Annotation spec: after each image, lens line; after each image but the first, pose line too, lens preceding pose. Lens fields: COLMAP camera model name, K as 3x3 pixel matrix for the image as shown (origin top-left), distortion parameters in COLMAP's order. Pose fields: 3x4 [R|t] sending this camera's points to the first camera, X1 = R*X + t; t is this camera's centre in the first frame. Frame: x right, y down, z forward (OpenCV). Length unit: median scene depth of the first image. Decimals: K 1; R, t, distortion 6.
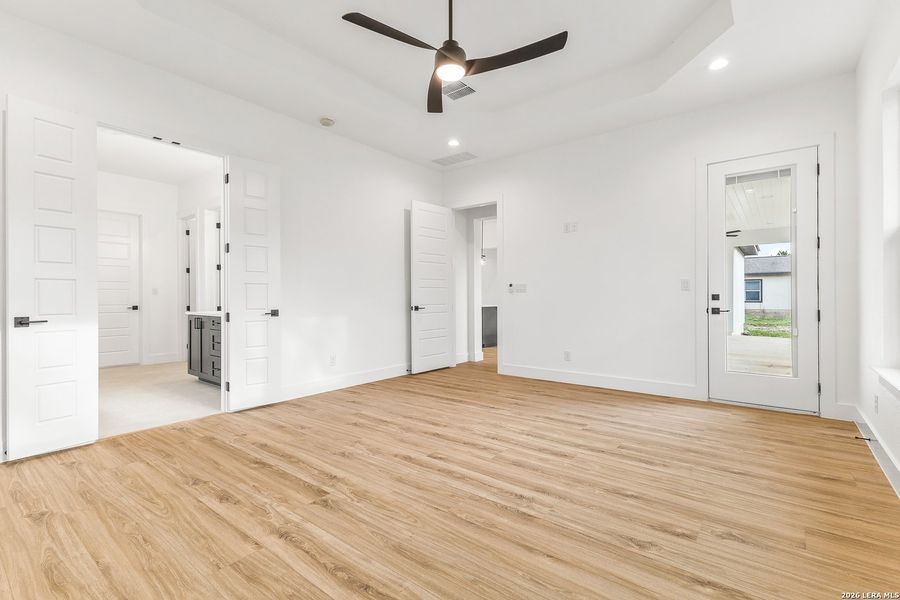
lens RADIAL K [[409.7, 0, 450.0], [0, 409.7, 300.0], [0, 0, 1]] dist [0.012312, 0.000531]
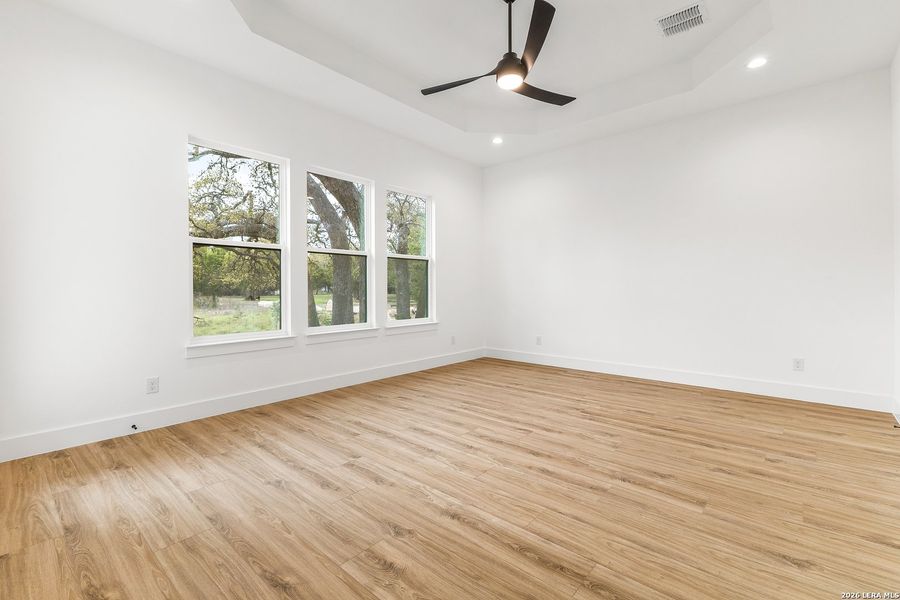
lens RADIAL K [[400.4, 0, 448.3], [0, 400.4, 286.6], [0, 0, 1]] dist [0.014324, 0.000402]
pose [[-0.998418, 0.008233, 0.055618, 0.115714], [0.008433, 0.999959, 0.003378, -0.035792], [-0.055588, 0.003842, -0.998446, 2.135710]]
